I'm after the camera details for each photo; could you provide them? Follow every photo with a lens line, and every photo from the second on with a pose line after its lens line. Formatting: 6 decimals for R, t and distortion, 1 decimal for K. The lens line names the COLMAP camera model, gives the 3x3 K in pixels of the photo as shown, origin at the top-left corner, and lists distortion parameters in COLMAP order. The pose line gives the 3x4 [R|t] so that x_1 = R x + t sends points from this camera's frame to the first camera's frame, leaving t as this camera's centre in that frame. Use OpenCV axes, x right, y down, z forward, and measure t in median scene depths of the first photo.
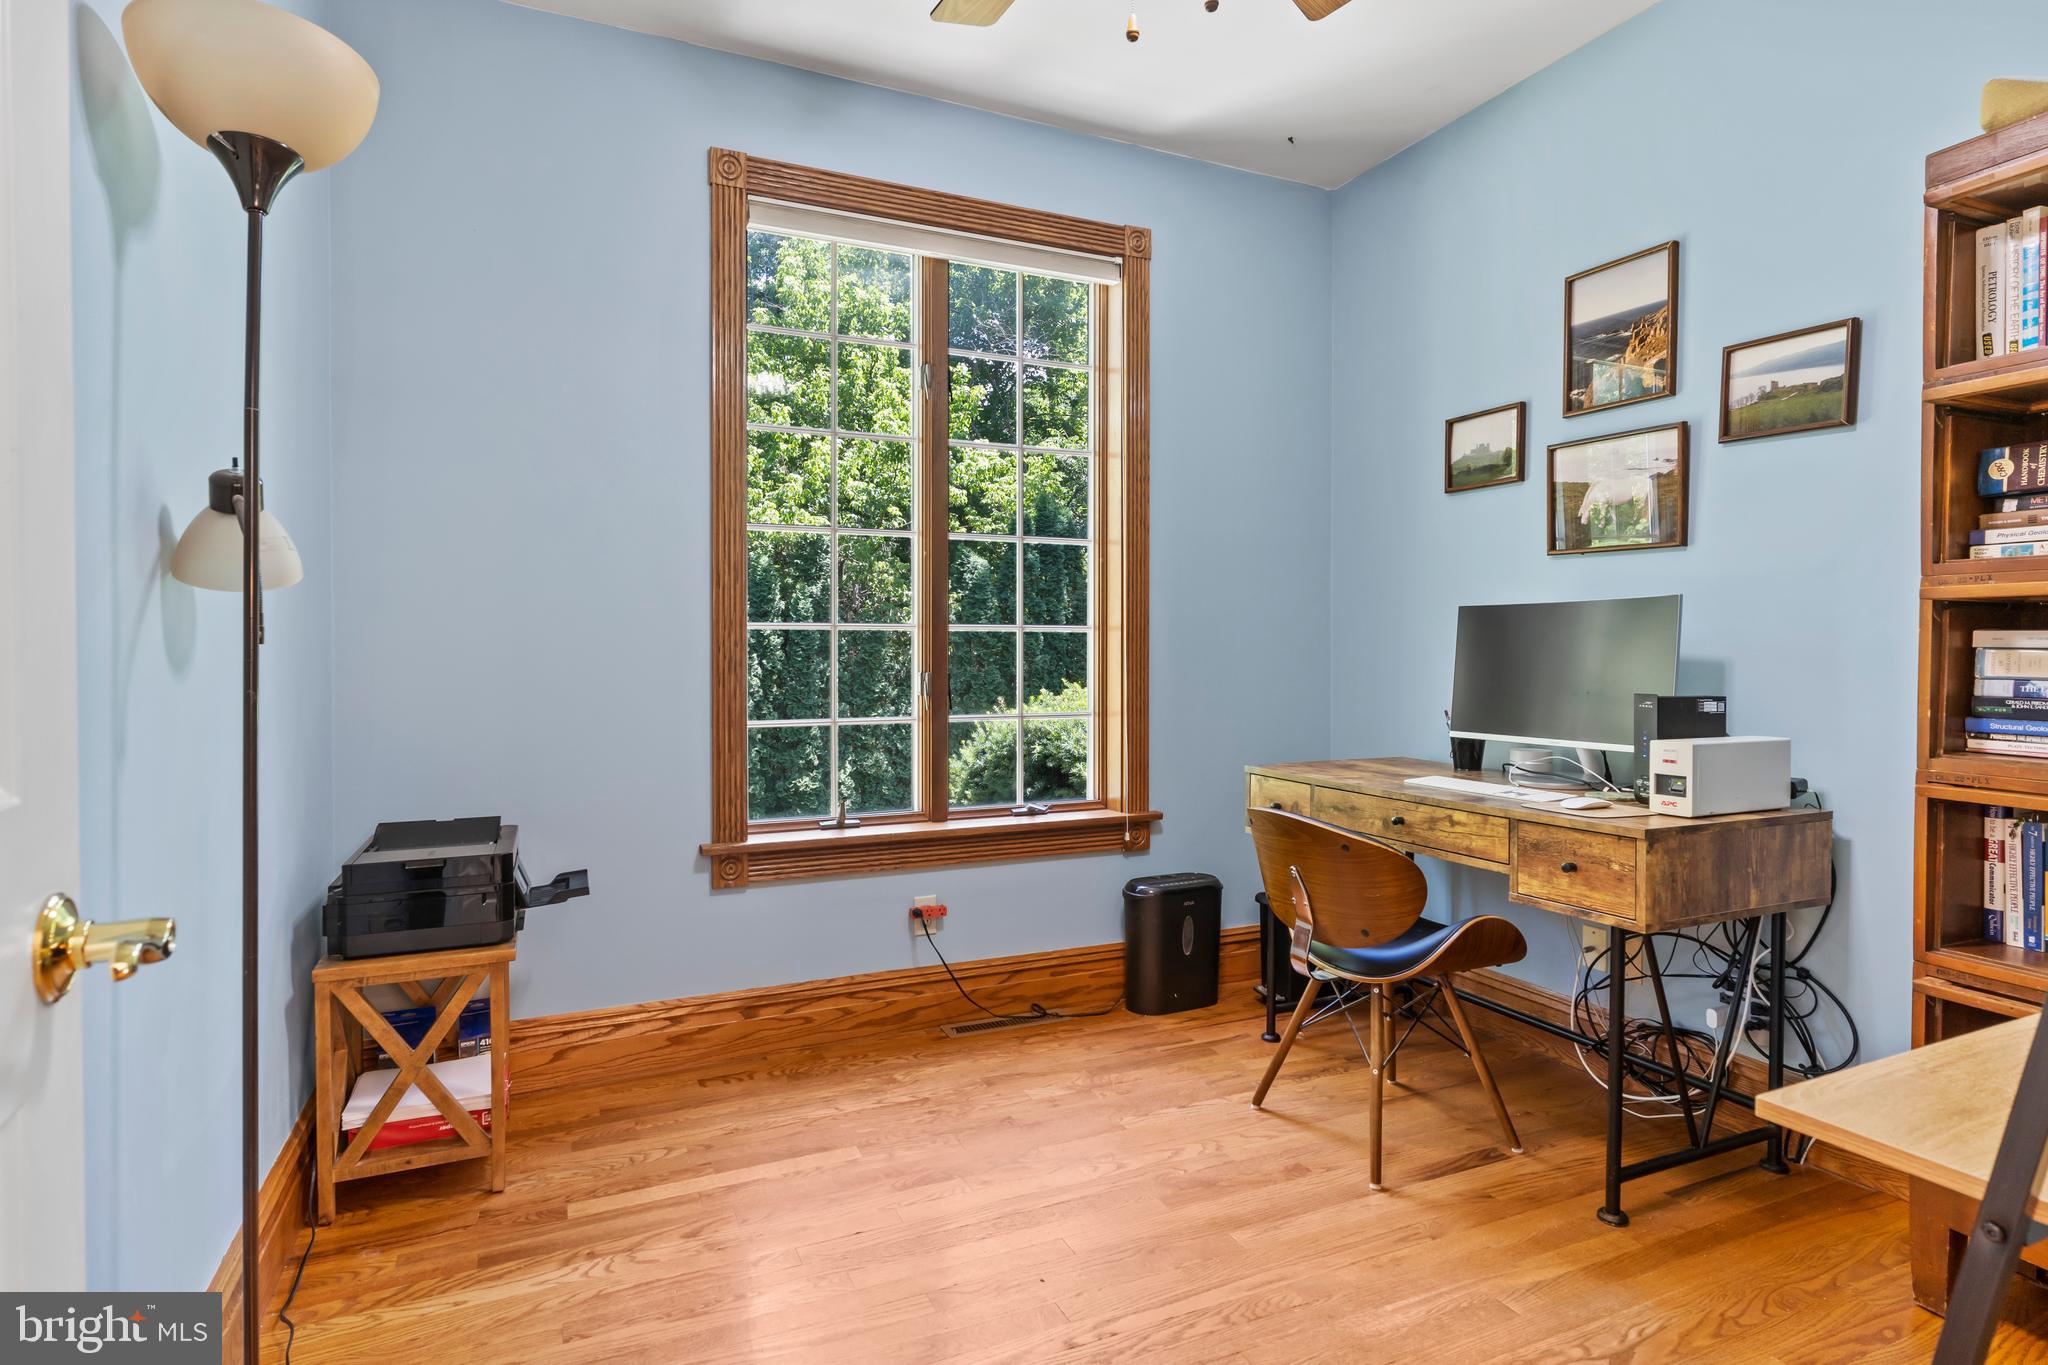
lens RADIAL K [[1052.4, 0, 1012.6], [0, 1052.4, 662.7], [0, 0, 1]] dist [-0.005558, 0.000446]
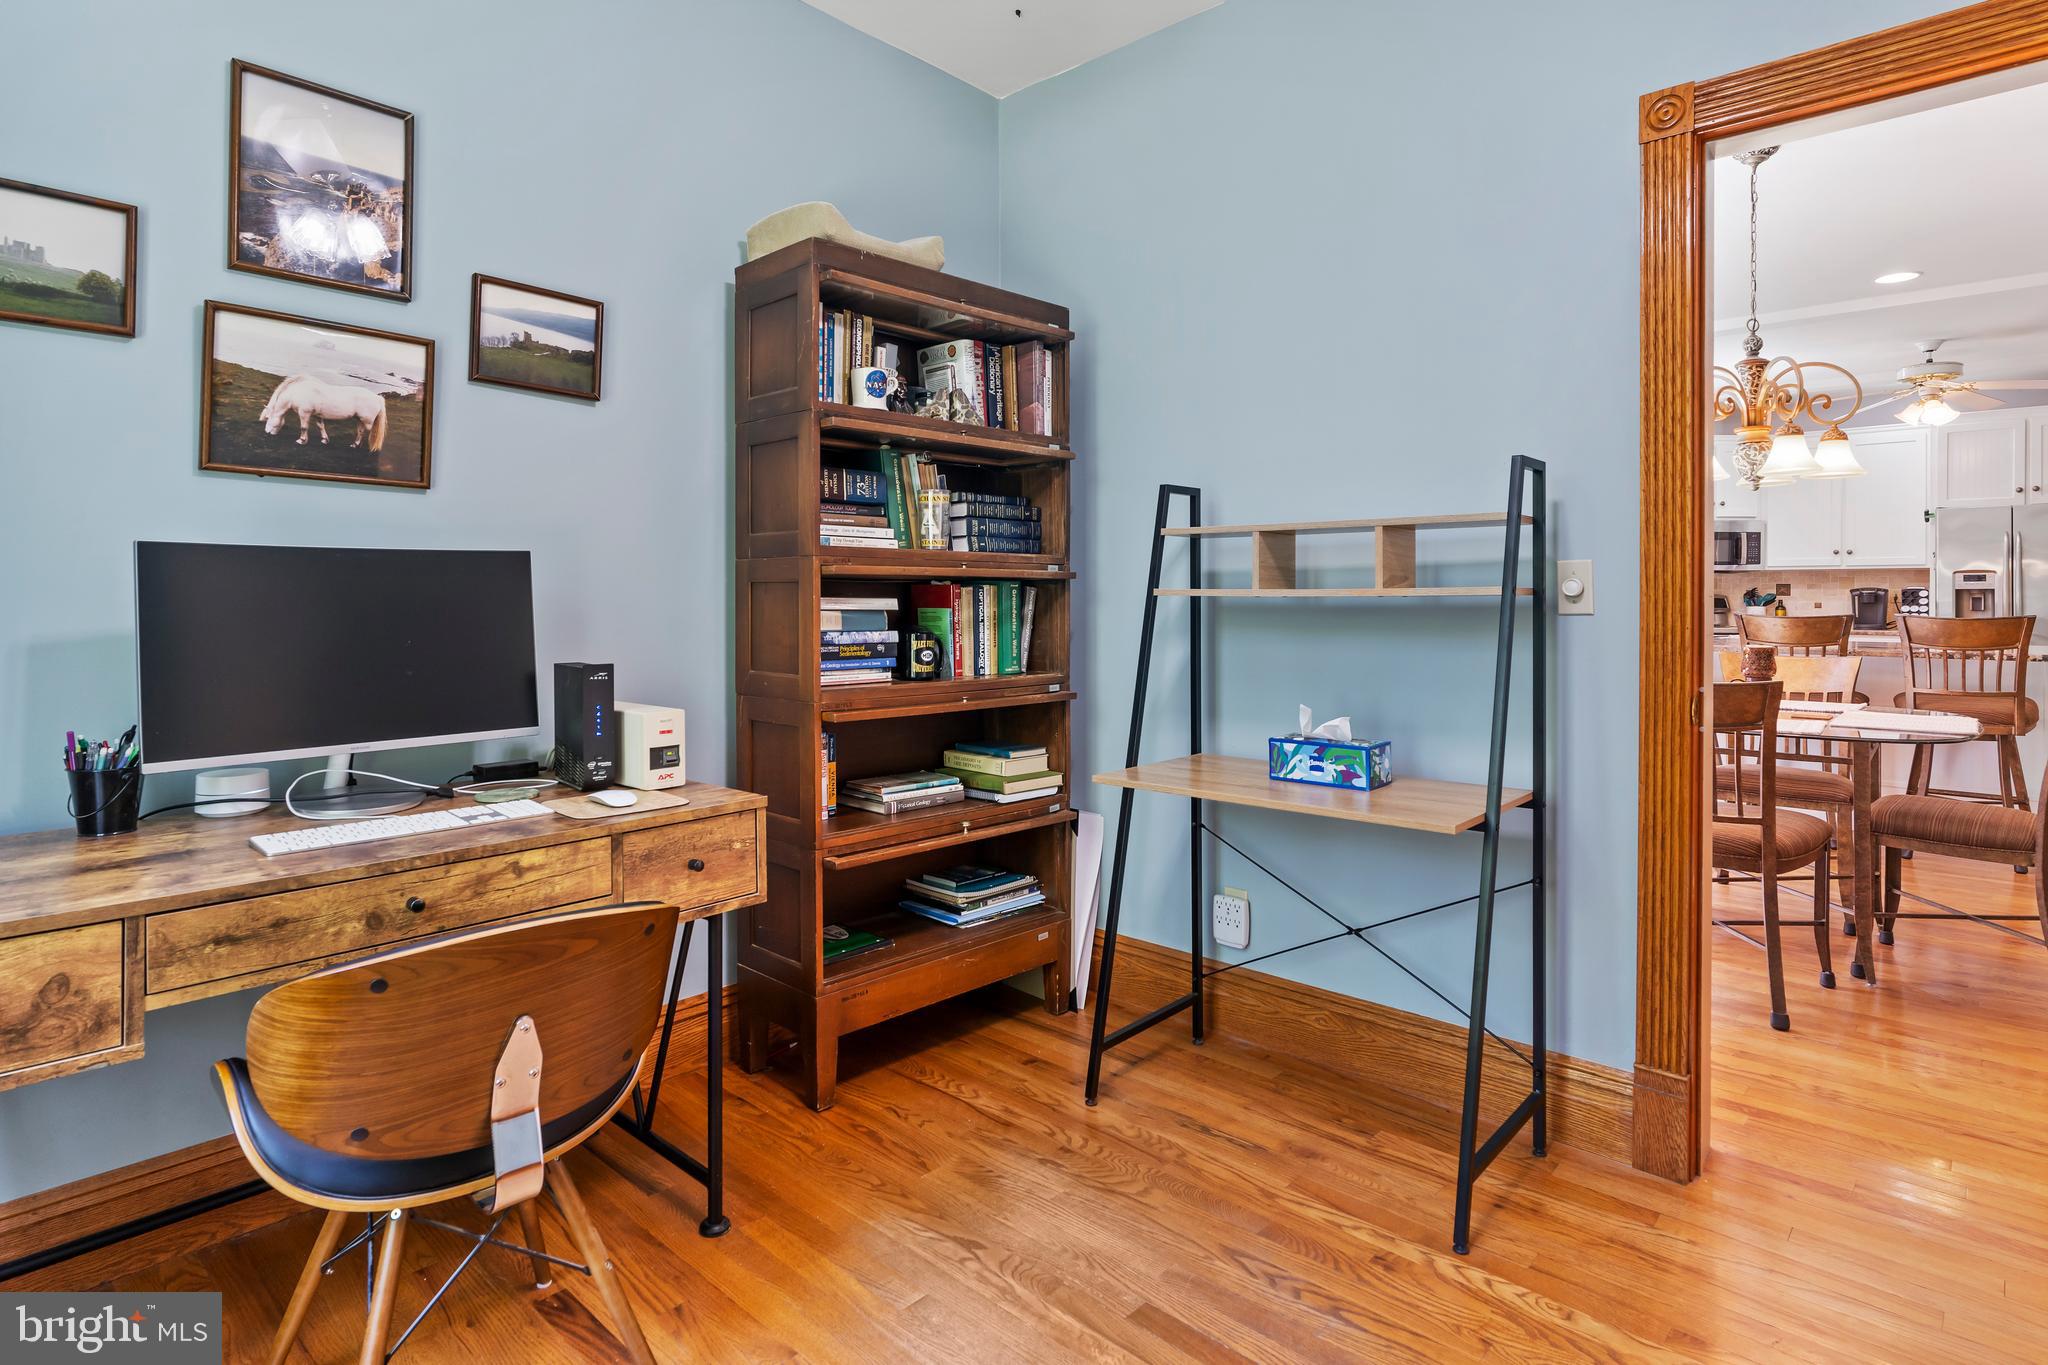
lens RADIAL K [[1071.3, 0, 1009.1], [0, 1071.3, 598.2], [0, 0, 1]] dist [-0.003726, -0.000001]
pose [[-0.382455, -0.004583, 0.923963, -0.341044], [0.008824, 0.999924, 0.008612, -0.028804], [-0.923932, 0.011446, -0.382386, 0.946574]]
